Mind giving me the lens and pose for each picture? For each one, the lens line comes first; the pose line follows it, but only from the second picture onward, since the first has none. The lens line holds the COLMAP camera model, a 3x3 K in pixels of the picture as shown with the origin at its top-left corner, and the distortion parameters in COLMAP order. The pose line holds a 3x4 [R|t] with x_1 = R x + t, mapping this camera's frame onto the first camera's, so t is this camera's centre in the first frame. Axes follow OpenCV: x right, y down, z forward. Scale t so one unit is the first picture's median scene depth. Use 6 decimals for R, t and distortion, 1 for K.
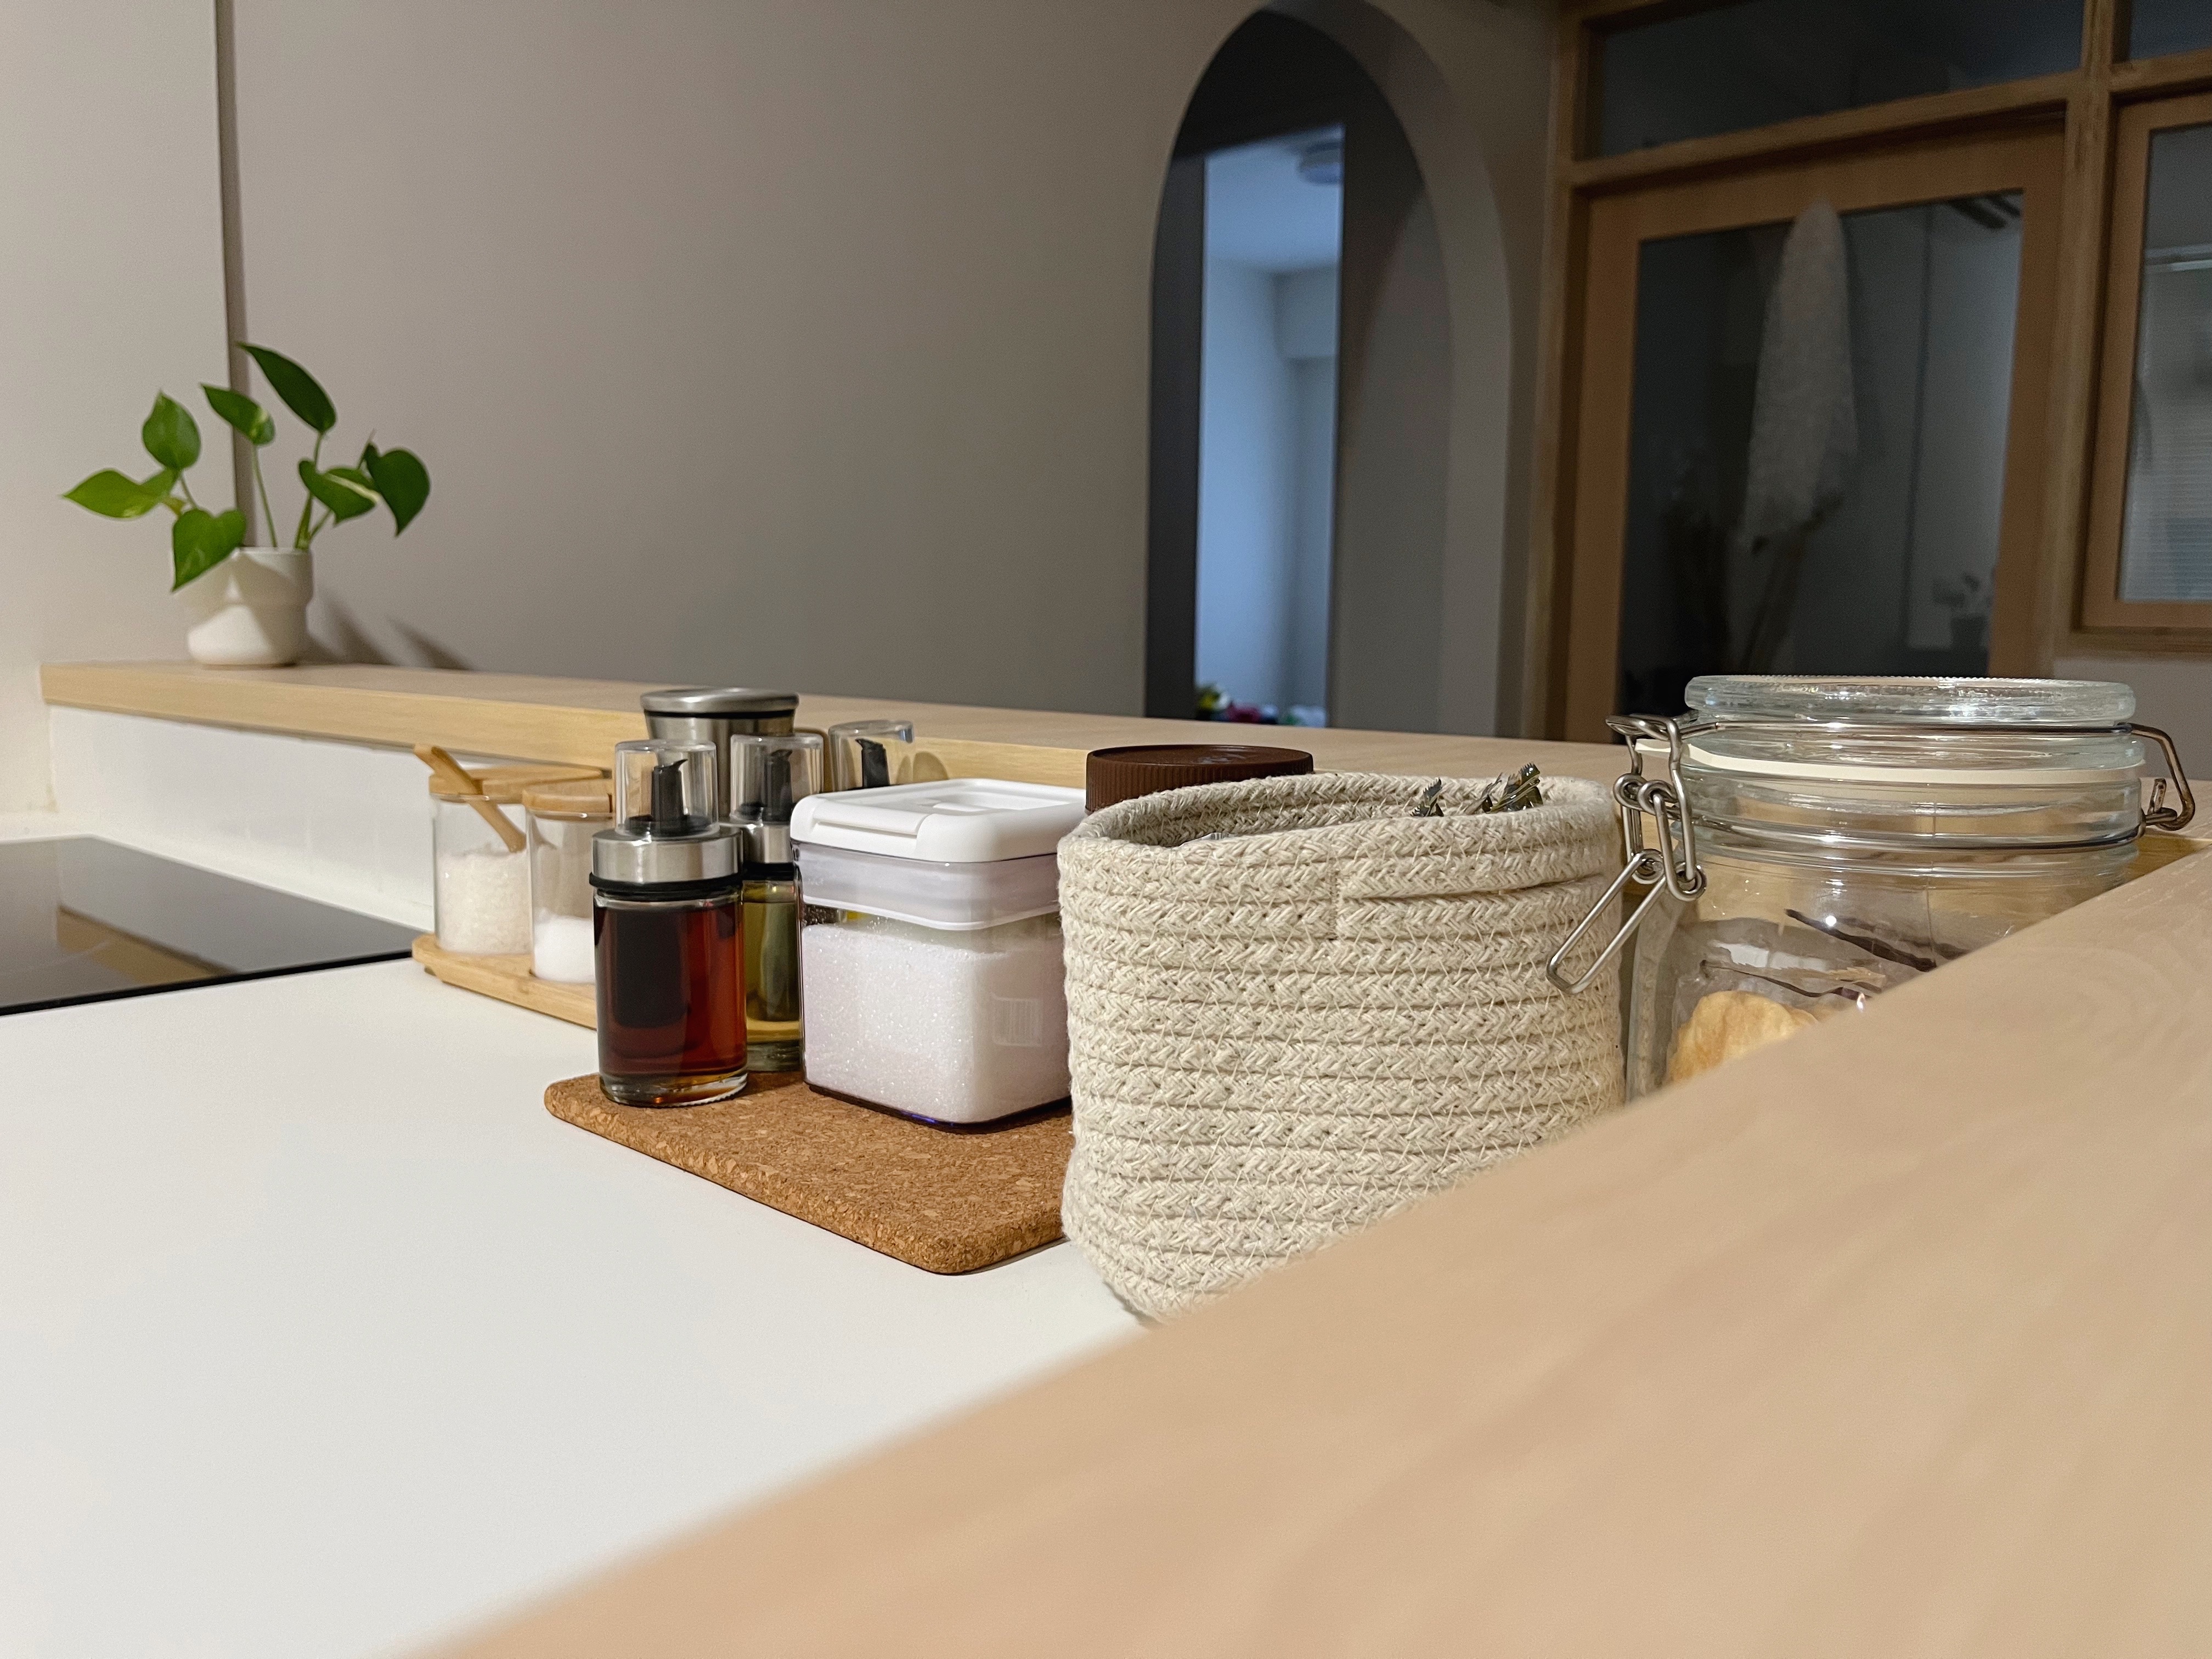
lens RADIAL K [[1699.6, 0, 1106.0], [0, 1699.6, 829.5], [0, 0, 1]] dist [0.051939, -0.093615]
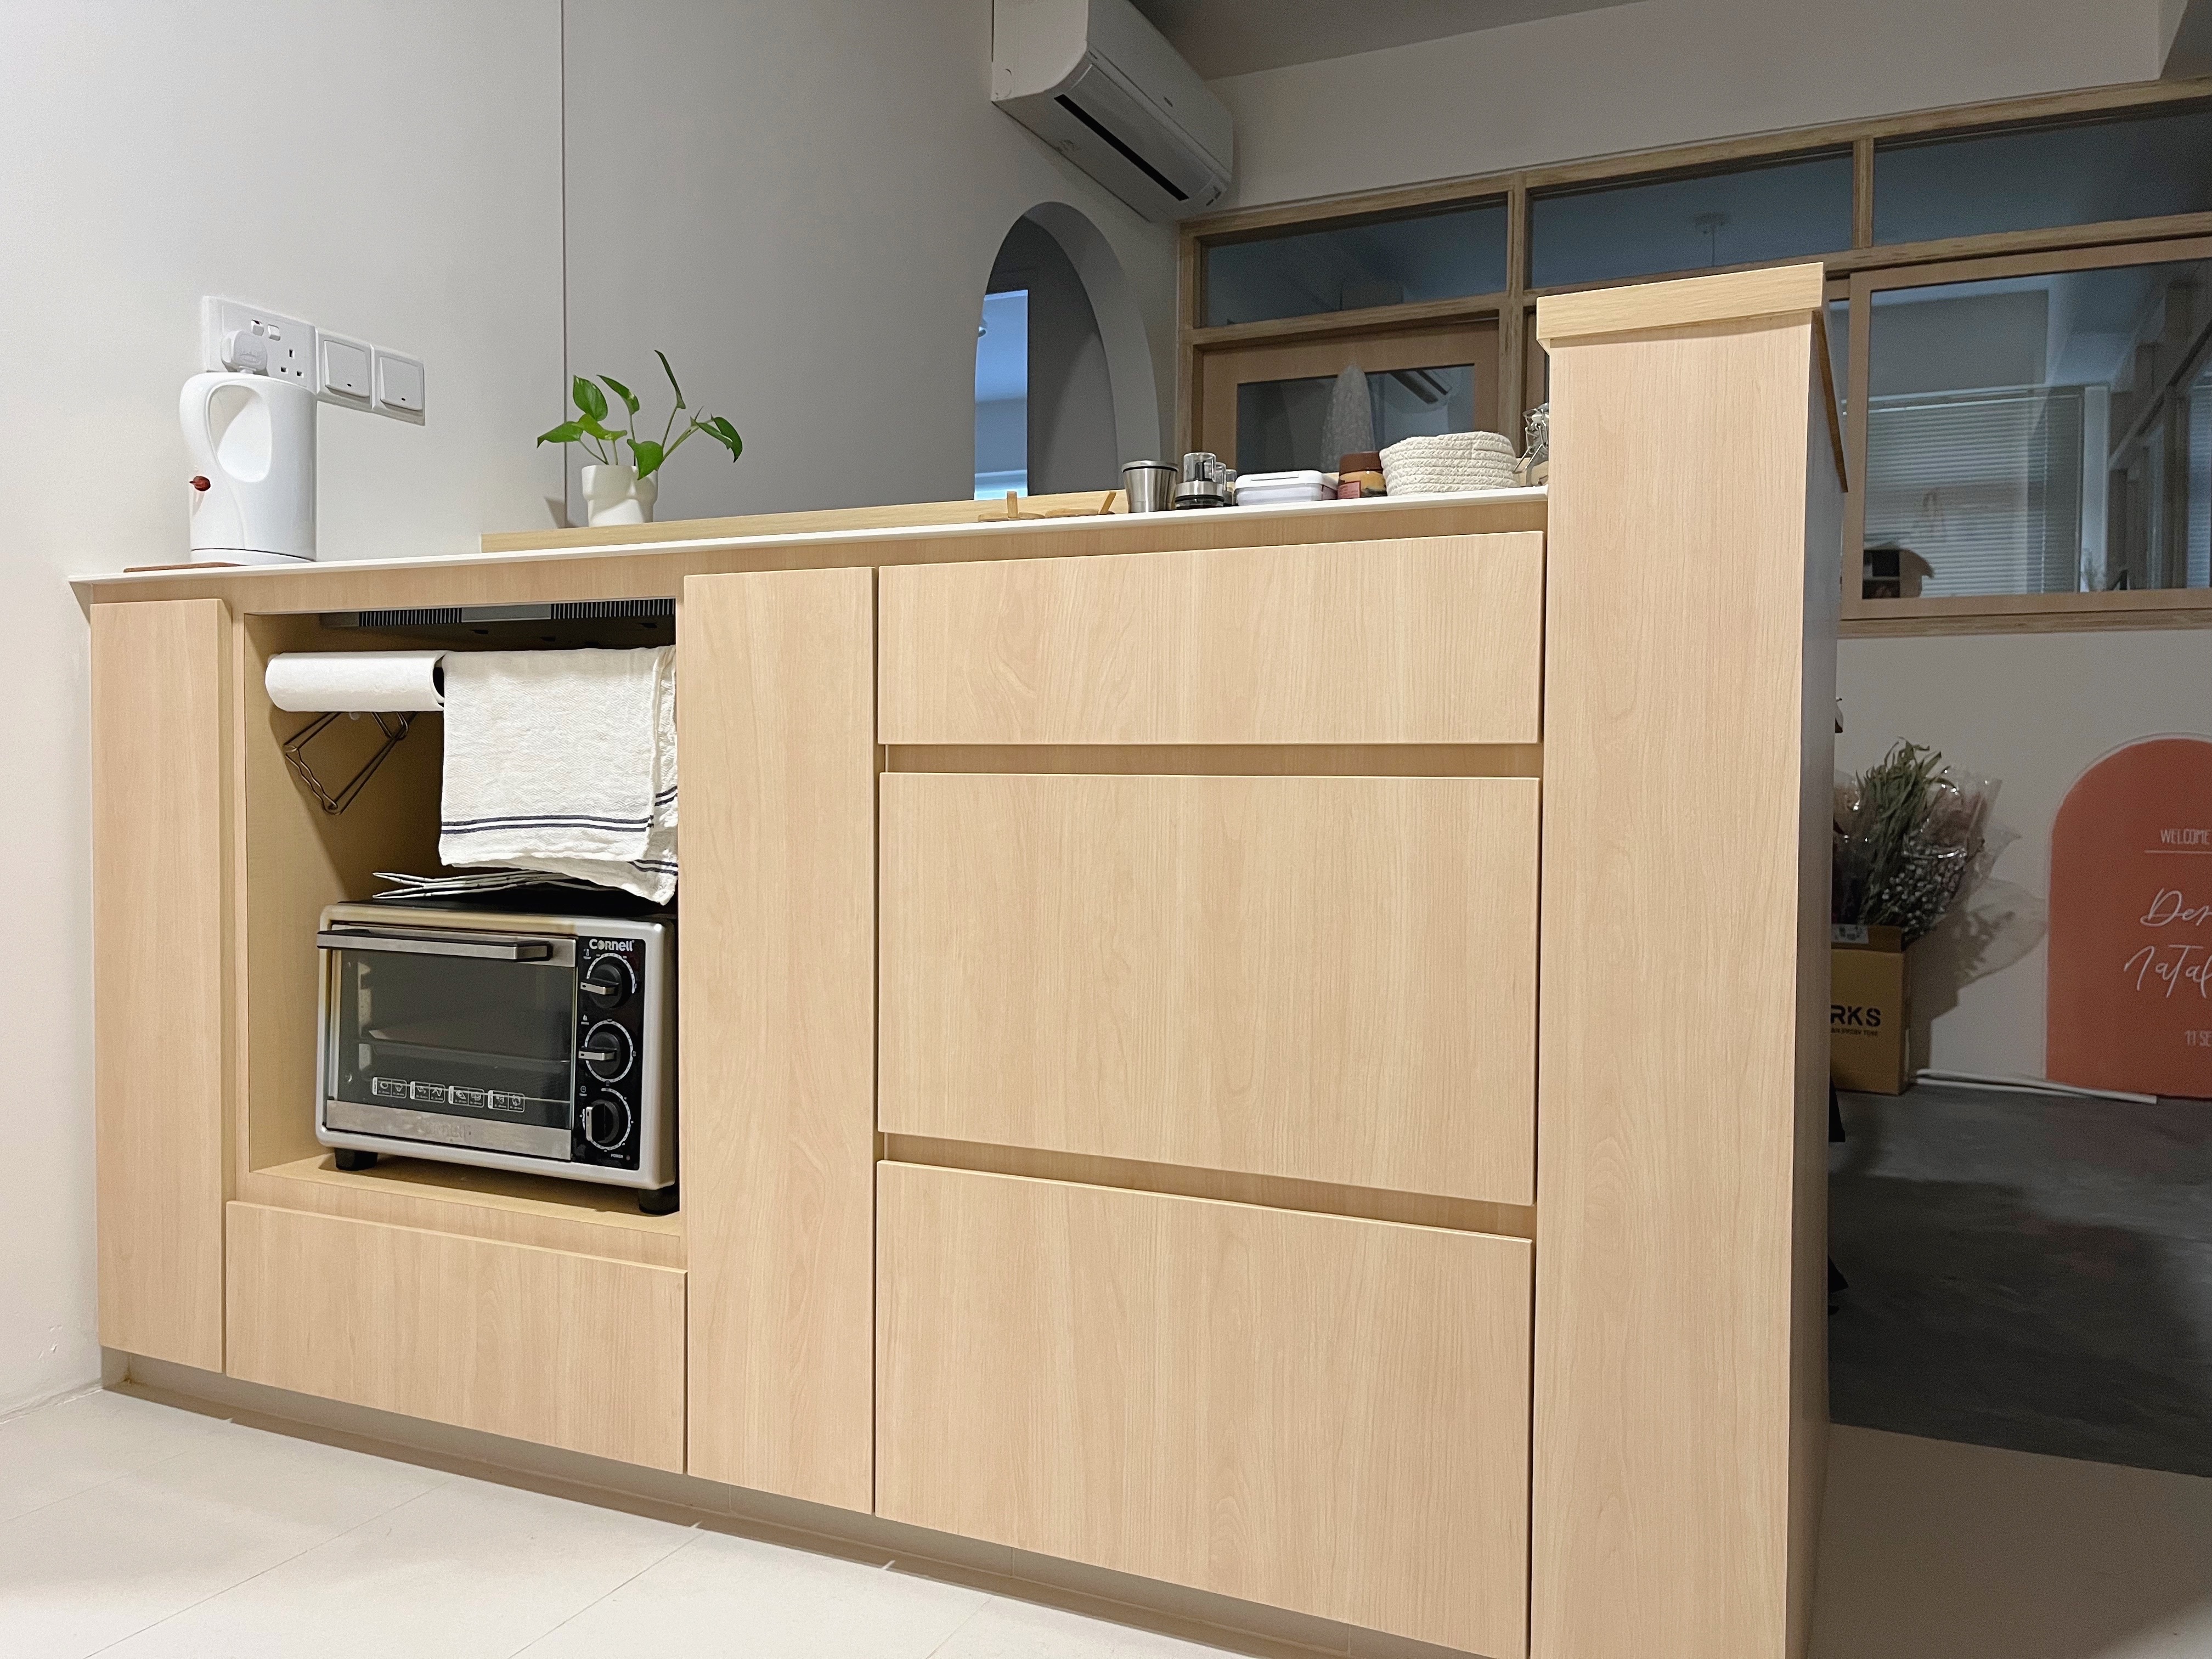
lens RADIAL K [[1699.6, 0, 1106.0], [0, 1699.6, 829.5], [0, 0, 1]] dist [0.051939, -0.093615]
pose [[0.952126, -0.013020, 0.305429, -0.310909], [0.040981, 0.995511, -0.085314, 0.199033], [-0.302947, 0.093747, 0.948385, -0.407161]]
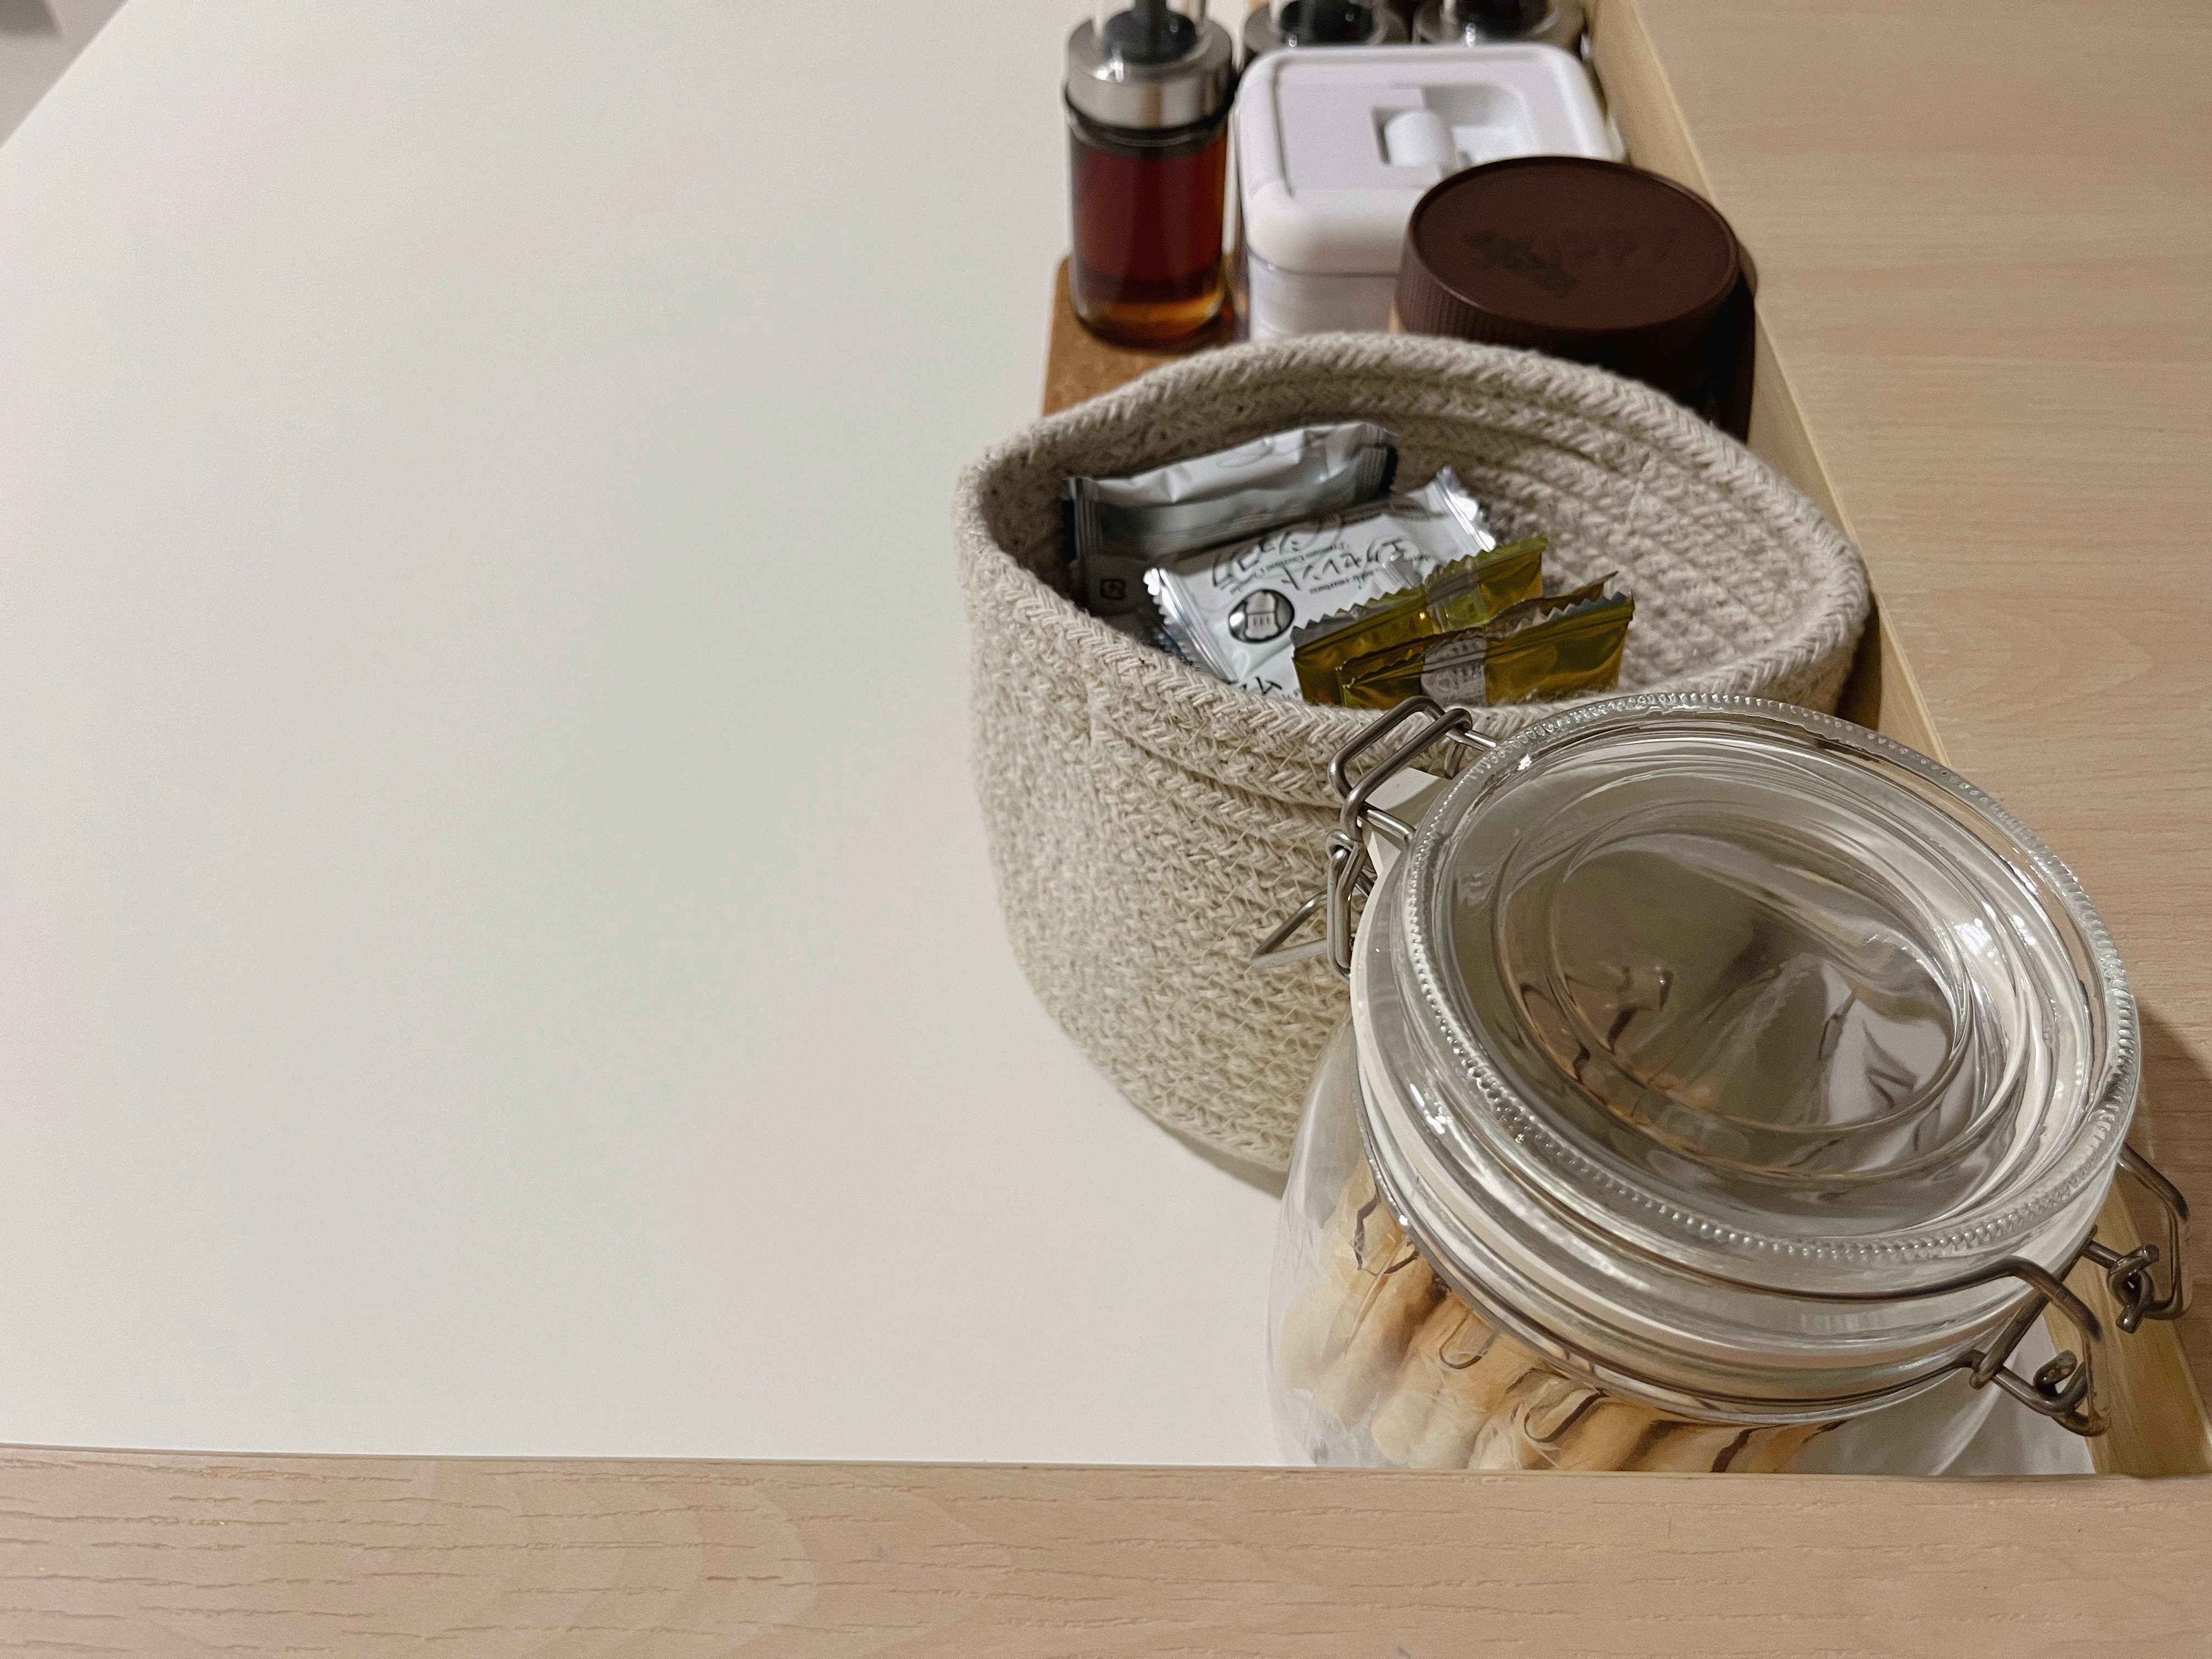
lens RADIAL K [[1699.6, 0, 1106.0], [0, 1699.6, 829.5], [0, 0, 1]] dist [0.051939, -0.093615]
pose [[0.654861, 0.562065, -0.505214, 0.091568], [-0.066764, 0.708905, 0.702137, -0.076477], [0.752795, -0.426072, 0.501760, 0.089694]]
